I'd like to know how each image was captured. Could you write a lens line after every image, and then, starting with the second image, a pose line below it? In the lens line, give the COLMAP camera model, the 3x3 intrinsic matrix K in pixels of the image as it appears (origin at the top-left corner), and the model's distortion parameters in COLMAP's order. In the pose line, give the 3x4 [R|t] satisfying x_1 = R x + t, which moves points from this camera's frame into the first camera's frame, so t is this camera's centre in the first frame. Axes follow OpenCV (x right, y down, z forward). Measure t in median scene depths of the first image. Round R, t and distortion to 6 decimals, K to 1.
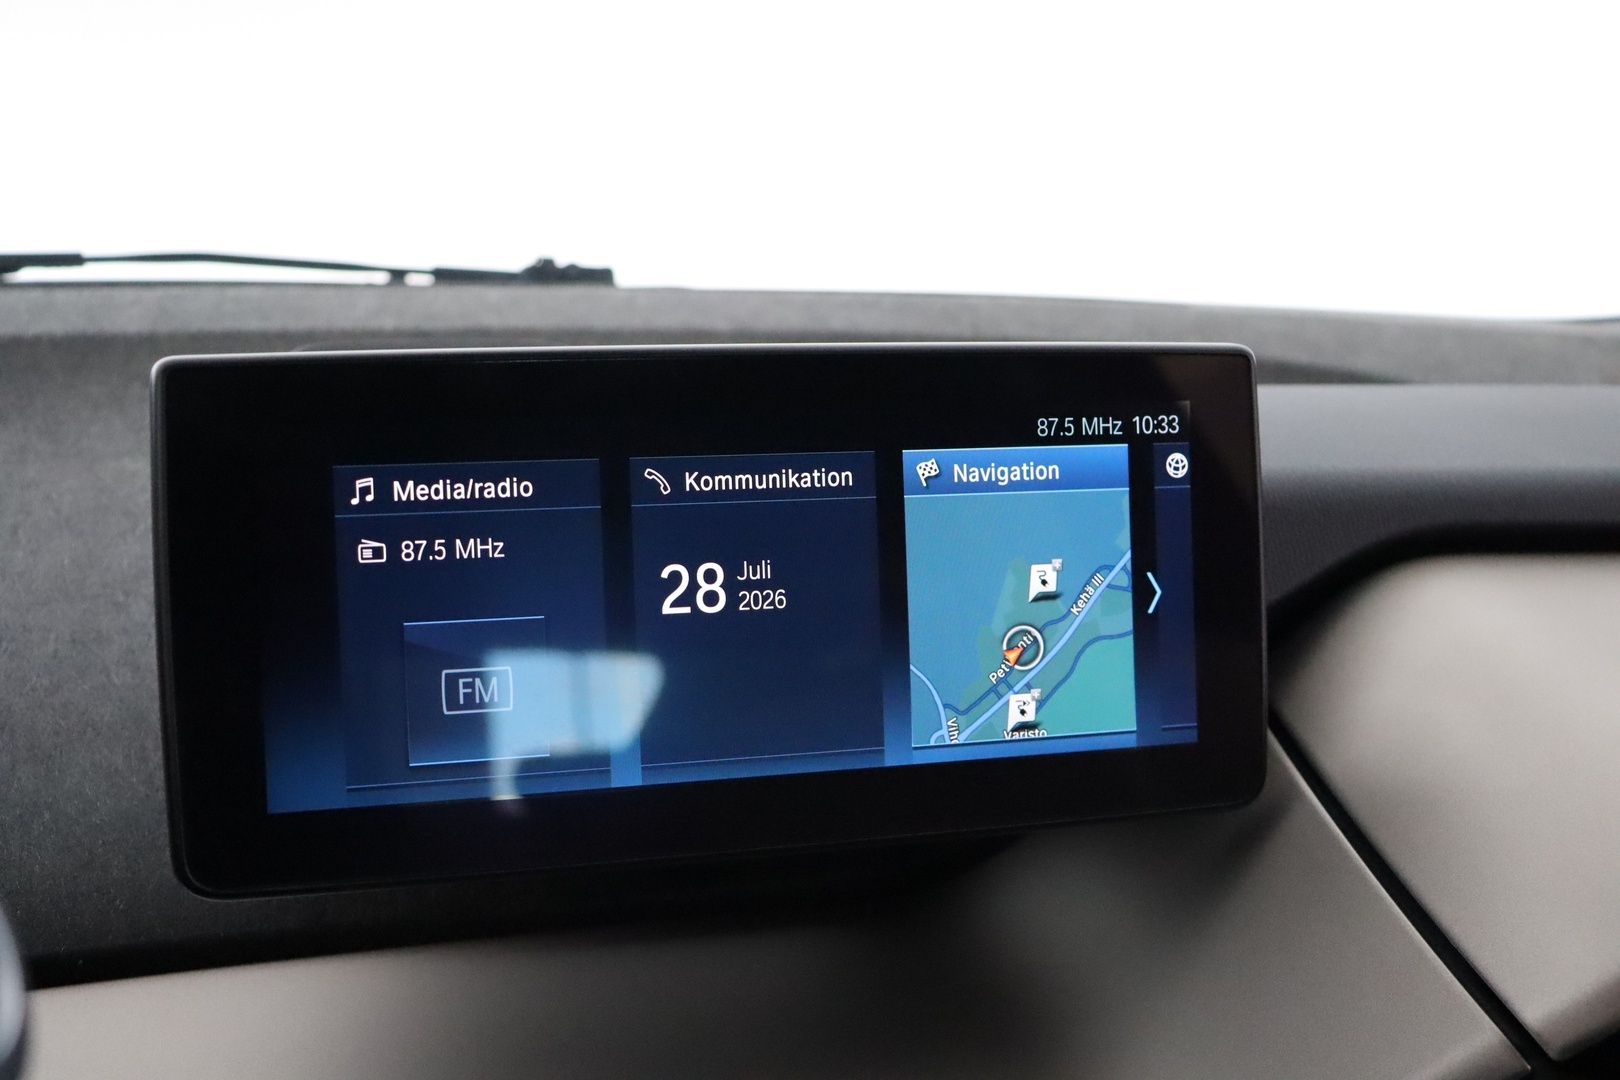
lens RADIAL K [[2125.3, 0, 810.0], [0, 2125.3, 540.0], [0, 0, 1]] dist [-0.063265, -0.030069]
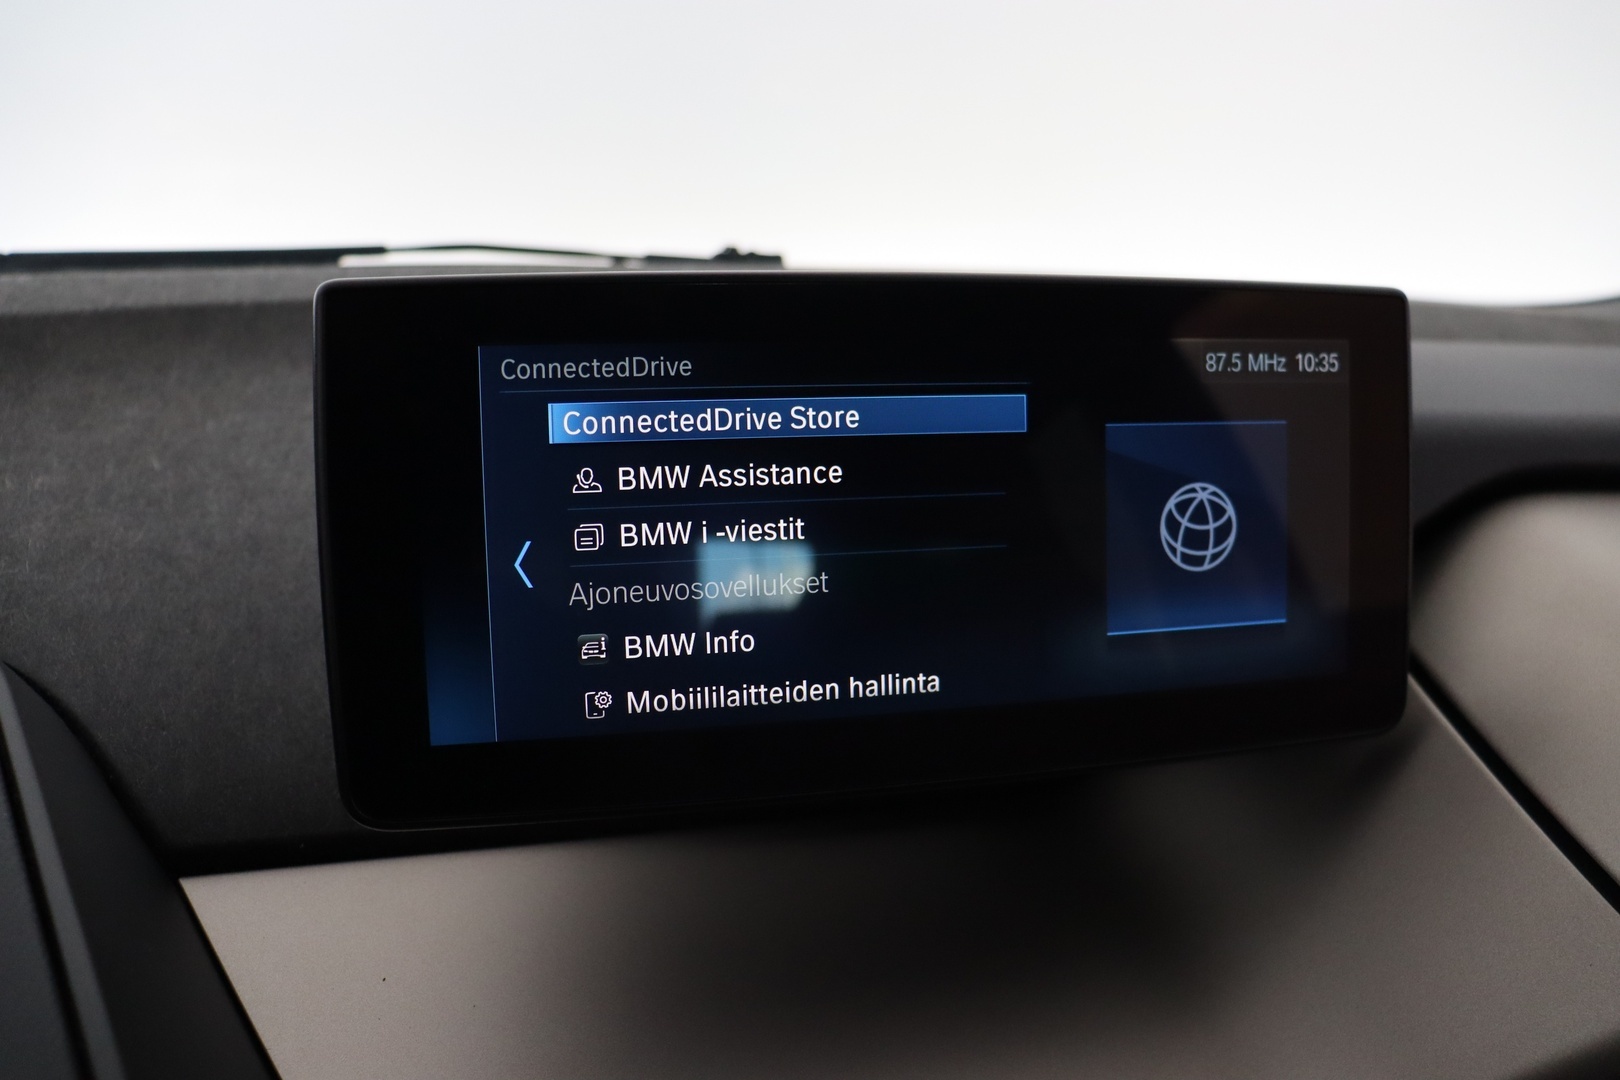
lens RADIAL K [[1350.6, 0, 810.0], [0, 1350.6, 540.0], [0, 0, 1]] dist [-0.196910, 0.182392]
pose [[0.997442, 0.013595, -0.070172, -0.033290], [-0.009545, 0.998287, 0.057726, -0.003663], [0.070837, -0.056908, 0.995863, 0.353153]]
